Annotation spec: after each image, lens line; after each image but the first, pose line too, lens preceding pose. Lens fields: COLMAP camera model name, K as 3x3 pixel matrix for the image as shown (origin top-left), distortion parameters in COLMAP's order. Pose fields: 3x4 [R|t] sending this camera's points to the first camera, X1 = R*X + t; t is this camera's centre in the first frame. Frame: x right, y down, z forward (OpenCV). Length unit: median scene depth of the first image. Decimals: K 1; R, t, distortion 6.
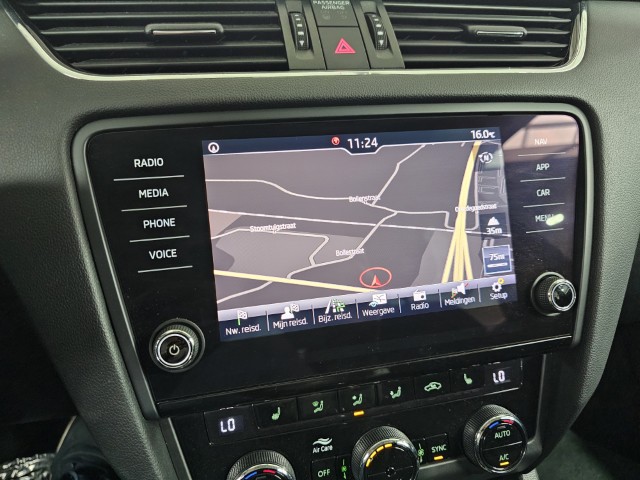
lens RADIAL K [[481.9, 0, 322.2], [0, 481.9, 240.7], [0, 0, 1]] dist [-0.012256, -0.002321]
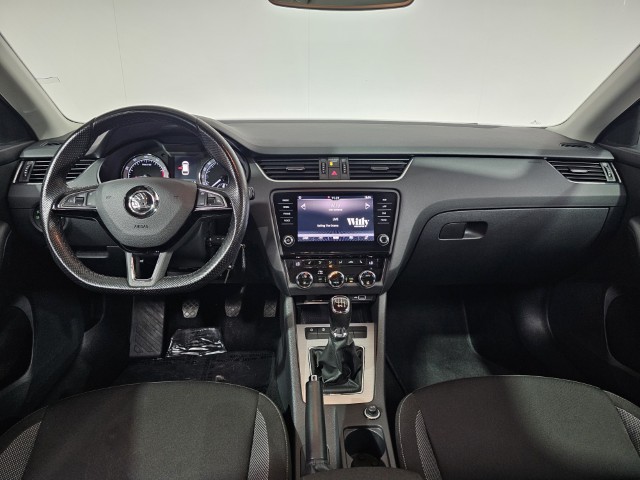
lens RADIAL K [[481.9, 0, 319.1], [0, 481.9, 239.5], [0, 0, 1]] dist [-0.012256, -0.002321]
pose [[0.986096, 0.072385, -0.149586, 0.596513], [-0.079890, 0.995797, -0.044780, 0.349006], [0.145716, 0.056108, 0.987734, -3.108570]]
